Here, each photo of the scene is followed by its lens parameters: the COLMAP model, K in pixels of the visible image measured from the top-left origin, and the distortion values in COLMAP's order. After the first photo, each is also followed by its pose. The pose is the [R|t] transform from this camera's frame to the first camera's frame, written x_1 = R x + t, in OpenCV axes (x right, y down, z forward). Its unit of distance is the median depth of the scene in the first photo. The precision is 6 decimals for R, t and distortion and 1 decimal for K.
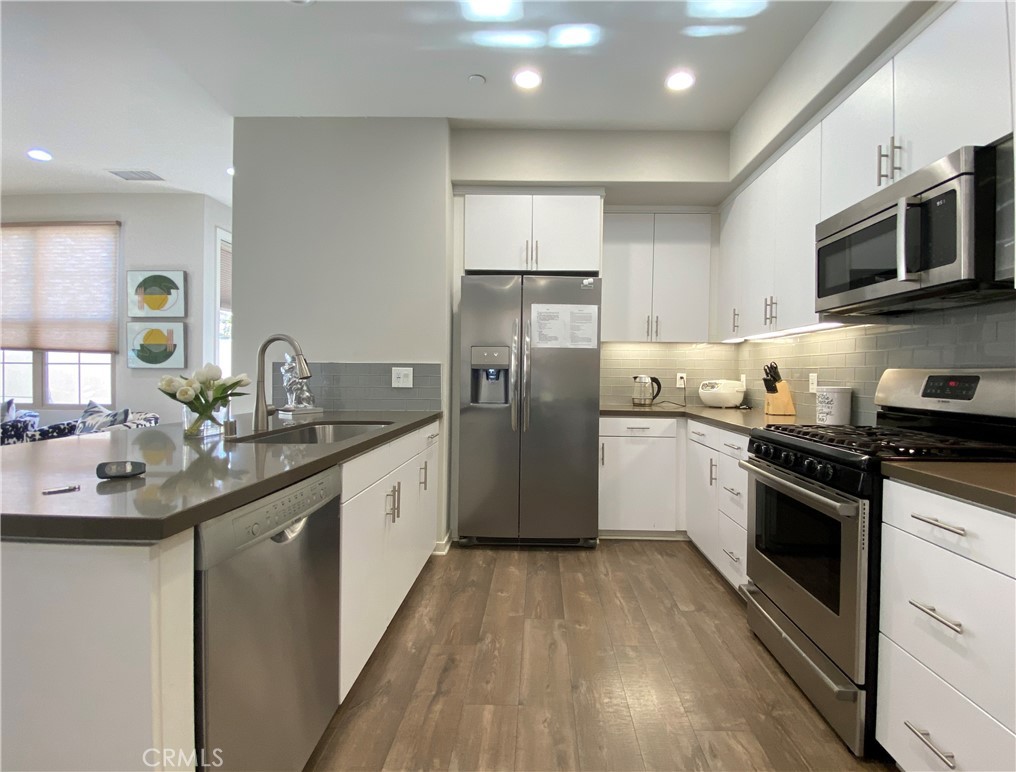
lens RADIAL K [[470.1, 0, 544.2], [0, 470.1, 375.1], [0, 0, 1]] dist [0.011939, -0.016207]
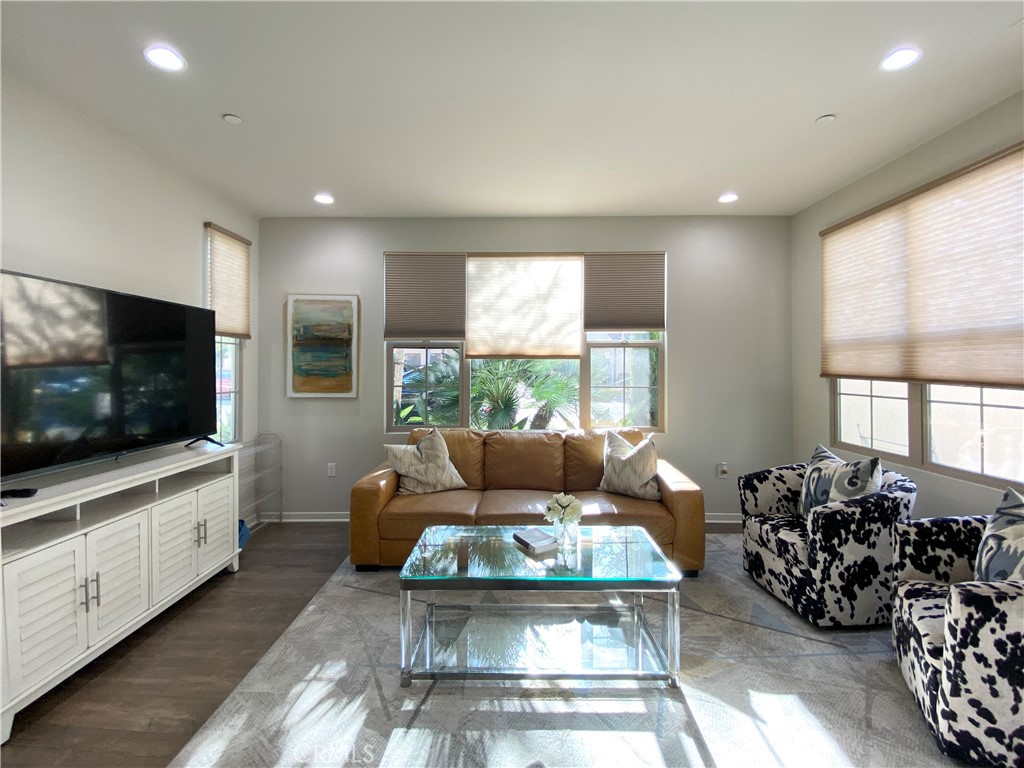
lens RADIAL K [[435.1, 0, 511.5], [0, 435.1, 363.1], [0, 0, 1]] dist [0.017991, -0.019261]
pose [[-0.011590, -0.018213, -0.999767, -0.624472], [-0.006286, 0.999816, -0.018141, -0.089332], [0.999913, 0.006074, -0.011703, 0.587857]]
